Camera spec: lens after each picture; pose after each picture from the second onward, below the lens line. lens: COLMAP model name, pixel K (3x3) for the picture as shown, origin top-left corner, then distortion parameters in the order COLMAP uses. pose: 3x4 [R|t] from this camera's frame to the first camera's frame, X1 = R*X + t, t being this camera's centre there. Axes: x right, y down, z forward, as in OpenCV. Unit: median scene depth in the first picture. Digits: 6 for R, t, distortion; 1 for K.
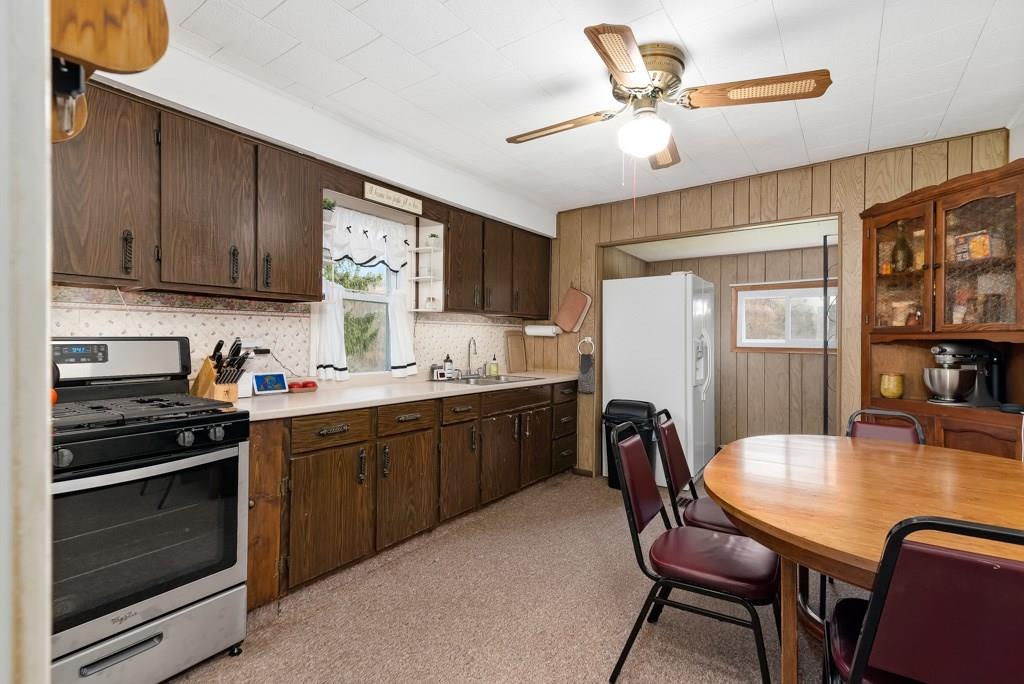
lens RADIAL K [[464.9, 0, 509.8], [0, 464.9, 335.9], [0, 0, 1]] dist [0.026316, -0.000327]
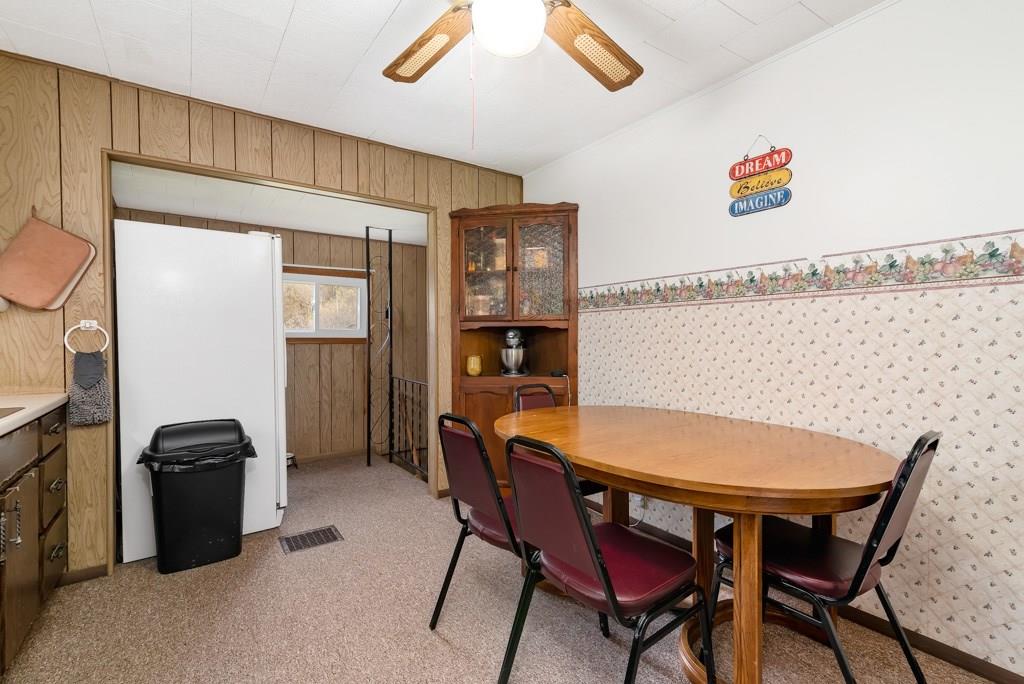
lens RADIAL K [[466.4, 0, 513.5], [0, 466.4, 344.3], [0, 0, 1]] dist [0.026292, -0.000126]
pose [[0.345779, -0.020979, 0.938082, -0.233117], [-0.003366, 0.999716, 0.023598, 0.021633], [-0.938310, -0.011317, 0.345610, 0.462147]]
